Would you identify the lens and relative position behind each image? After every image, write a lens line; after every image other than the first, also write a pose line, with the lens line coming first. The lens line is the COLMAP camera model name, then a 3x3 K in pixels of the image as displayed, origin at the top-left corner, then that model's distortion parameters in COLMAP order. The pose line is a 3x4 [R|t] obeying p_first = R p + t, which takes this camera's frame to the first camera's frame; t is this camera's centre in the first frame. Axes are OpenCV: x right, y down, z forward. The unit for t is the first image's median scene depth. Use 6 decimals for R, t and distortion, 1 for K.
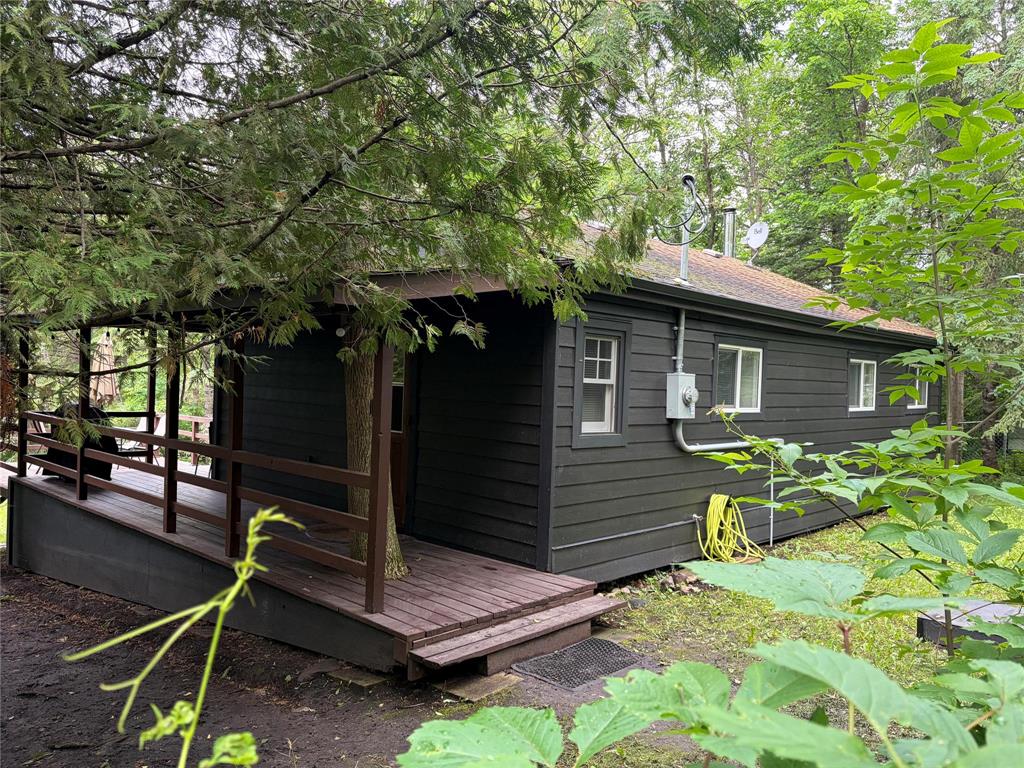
lens RADIAL K [[776.2, 0, 515.3], [0, 776.2, 385.2], [0, 0, 1]] dist [0.052726, -0.056228]
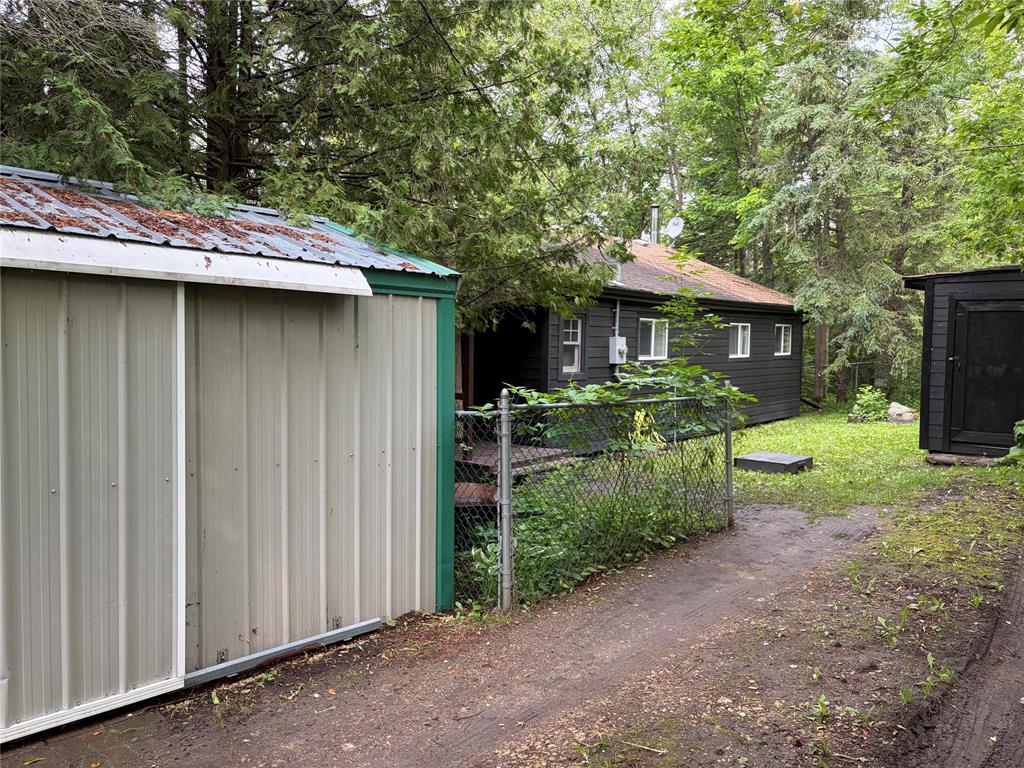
lens RADIAL K [[776.2, 0, 513.0], [0, 776.2, 381.4], [0, 0, 1]] dist [0.052726, -0.056228]
pose [[0.997360, -0.021824, 0.069261, -0.157078], [0.018072, 0.998359, 0.054346, -0.017277], [-0.070334, -0.052951, 0.996117, -0.793451]]
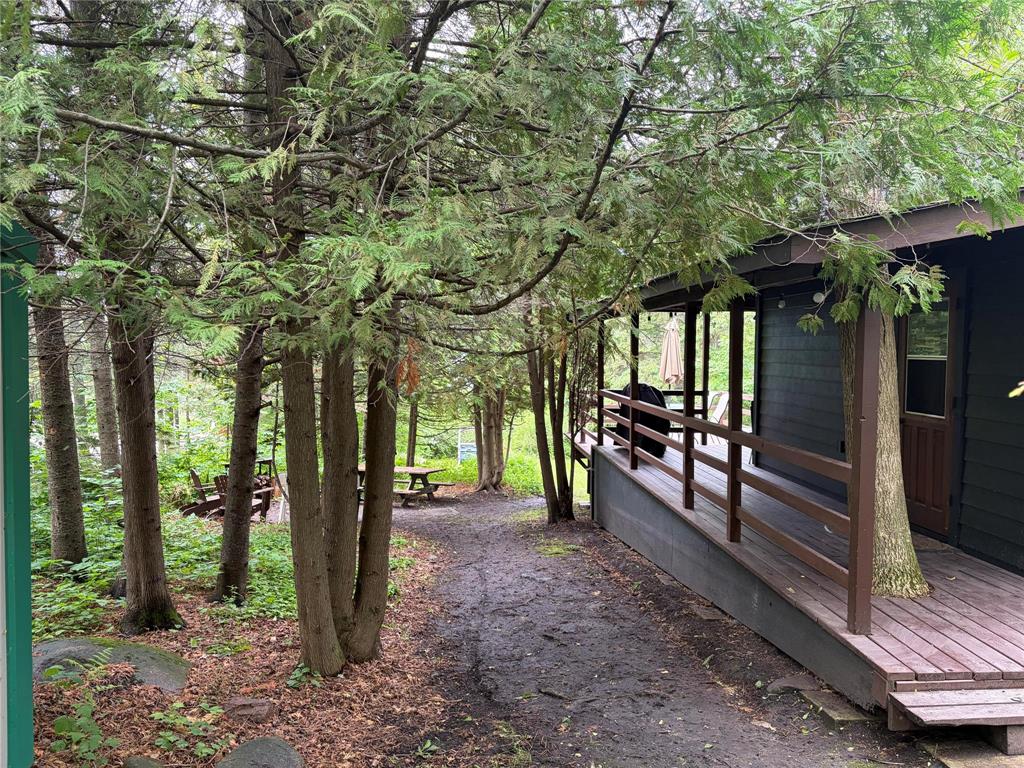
lens RADIAL K [[776.2, 0, 508.4], [0, 776.2, 384.3], [0, 0, 1]] dist [0.052726, -0.056228]
pose [[0.737541, 0.001713, -0.675300, 0.085795], [0.014381, 0.999730, 0.018242, 0.005457], [0.675149, -0.023166, 0.737317, 0.115260]]
